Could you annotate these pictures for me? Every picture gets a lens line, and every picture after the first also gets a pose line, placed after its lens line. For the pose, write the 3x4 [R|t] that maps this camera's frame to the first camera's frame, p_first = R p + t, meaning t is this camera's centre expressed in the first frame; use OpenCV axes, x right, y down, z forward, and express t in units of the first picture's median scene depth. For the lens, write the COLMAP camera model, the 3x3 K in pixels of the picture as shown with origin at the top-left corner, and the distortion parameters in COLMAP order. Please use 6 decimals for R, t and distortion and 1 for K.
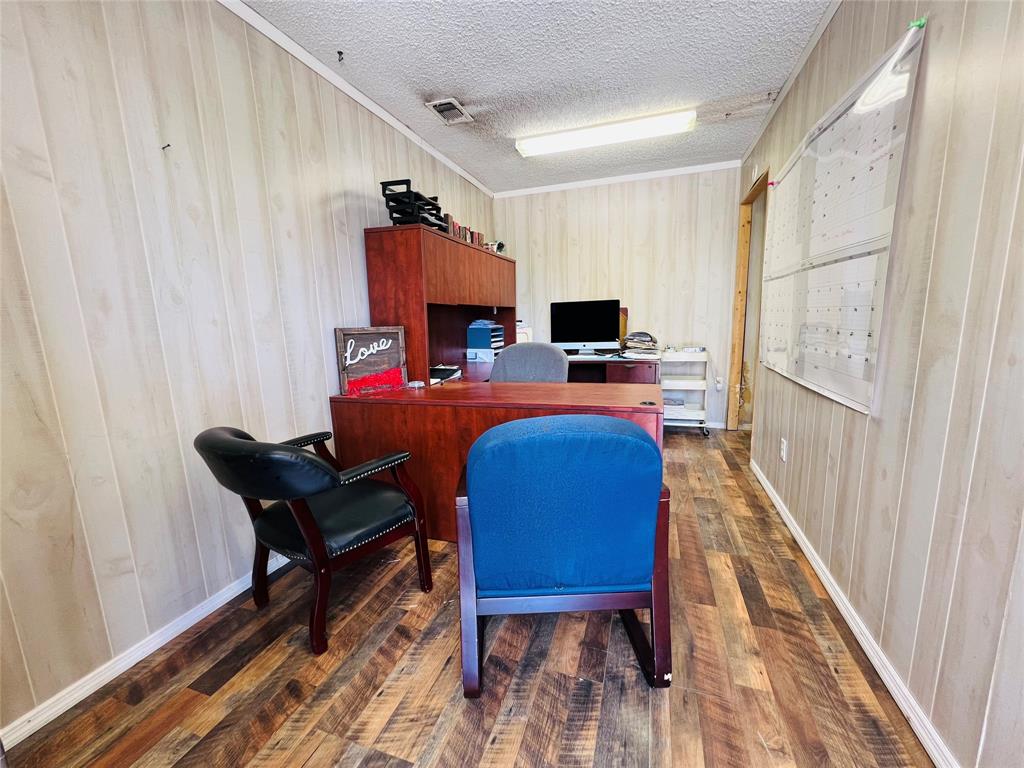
lens RADIAL K [[407.6, 0, 517.3], [0, 407.6, 384.1], [0, 0, 1]] dist [-0.002656, -0.000461]
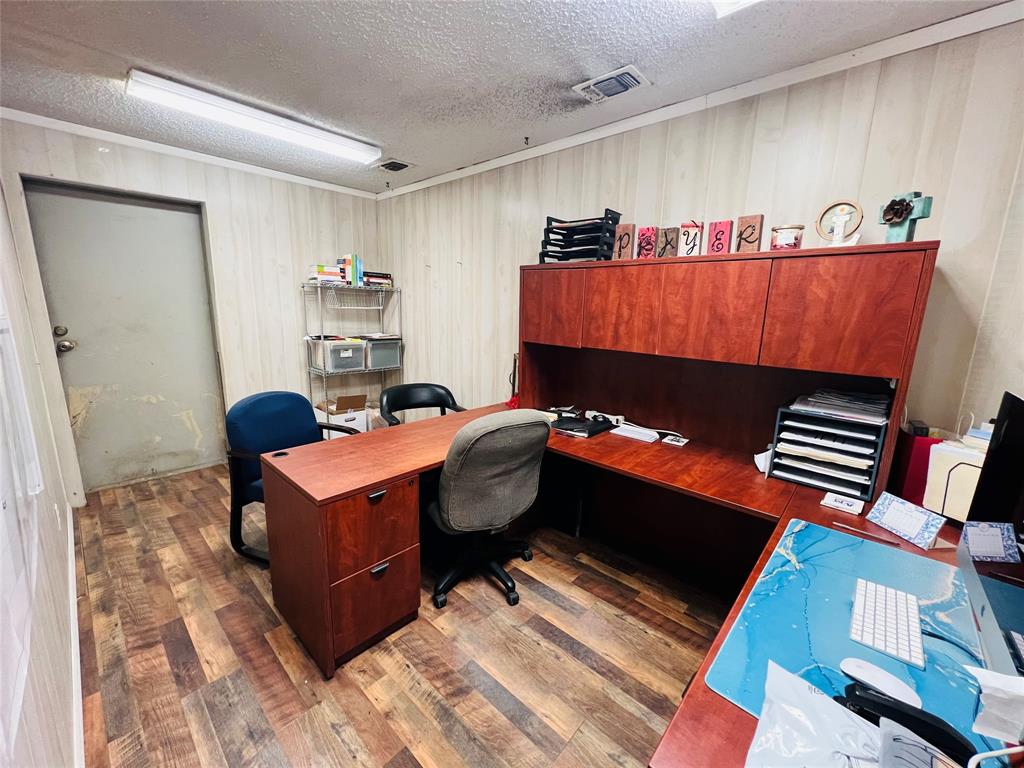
lens RADIAL K [[407.6, 0, 516.2], [0, 407.6, 385.8], [0, 0, 1]] dist [-0.002656, -0.000461]
pose [[-0.404248, 0.194158, -0.893804, 0.876394], [-0.163495, 0.946132, 0.279470, -0.460234], [0.899918, 0.259107, -0.350728, 1.674696]]
